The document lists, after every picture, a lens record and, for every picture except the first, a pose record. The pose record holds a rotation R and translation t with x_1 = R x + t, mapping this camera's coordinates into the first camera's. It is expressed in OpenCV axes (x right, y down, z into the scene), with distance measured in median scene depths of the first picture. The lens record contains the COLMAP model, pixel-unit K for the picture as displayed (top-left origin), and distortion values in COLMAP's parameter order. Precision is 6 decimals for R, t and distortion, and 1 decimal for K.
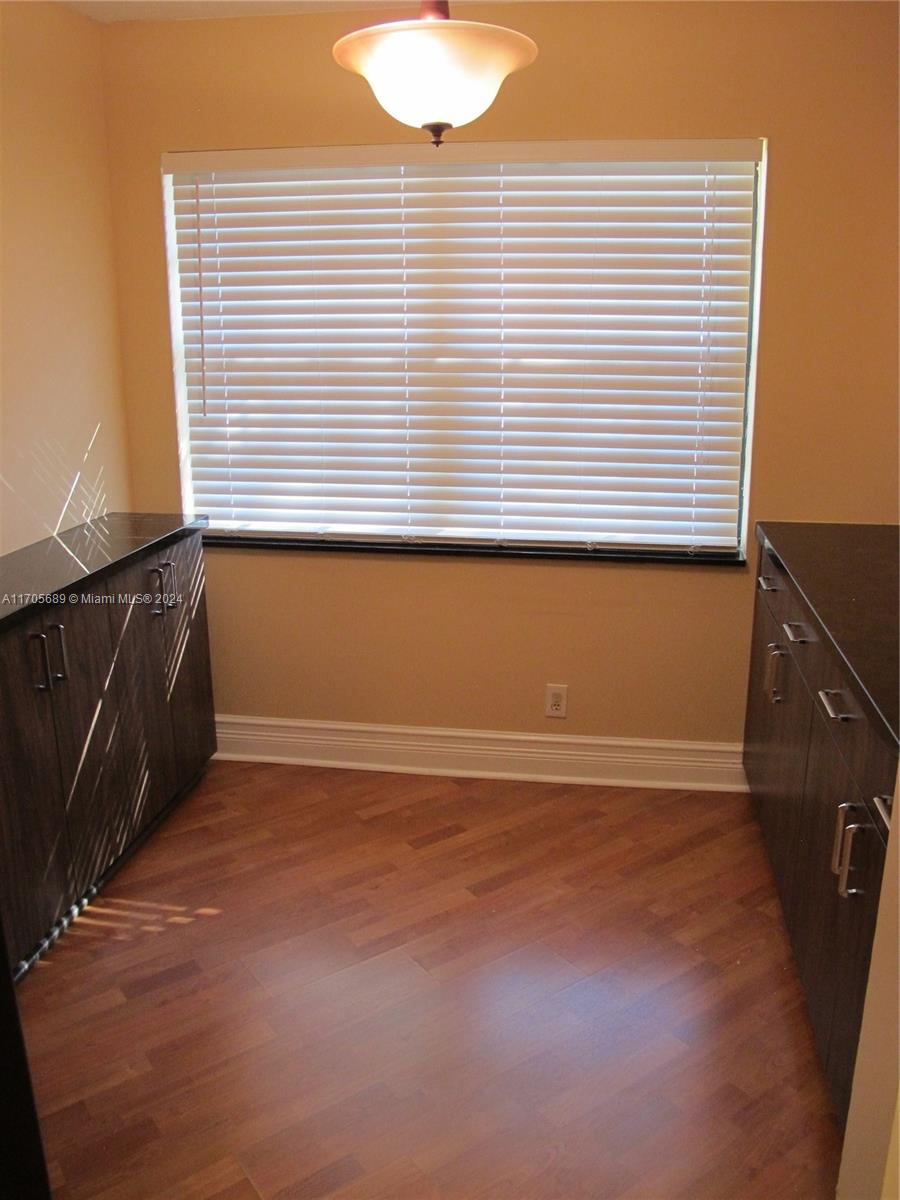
lens RADIAL K [[1009.9, 0, 465.9], [0, 1009.9, 593.1], [0, 0, 1]] dist [-0.148690, 0.108318]
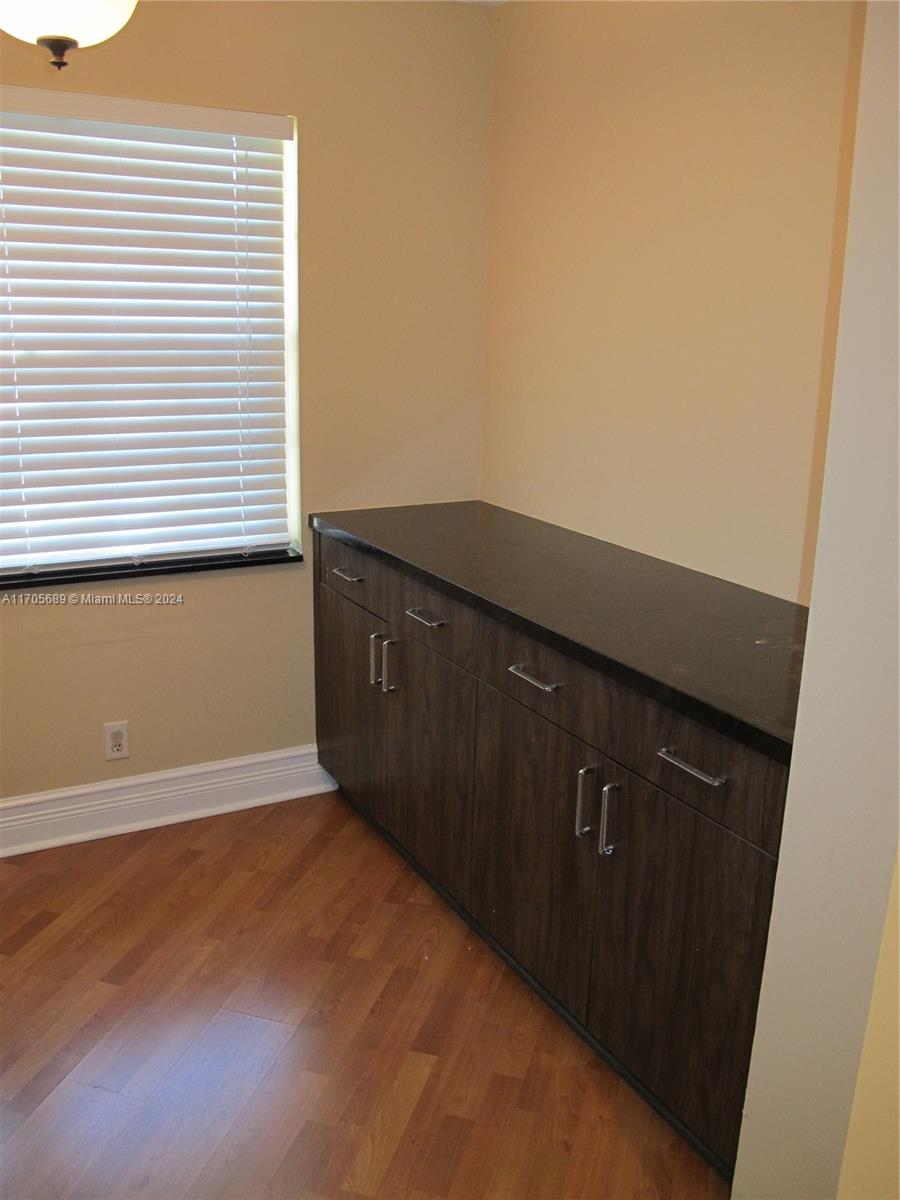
lens RADIAL K [[1009.9, 0, 465.9], [0, 1009.9, 593.1], [0, 0, 1]] dist [-0.148690, 0.108318]
pose [[0.785347, -0.137107, 0.603682, -0.186971], [0.137946, 0.989405, 0.045254, -0.018567], [-0.603491, 0.047736, 0.795940, 0.133021]]
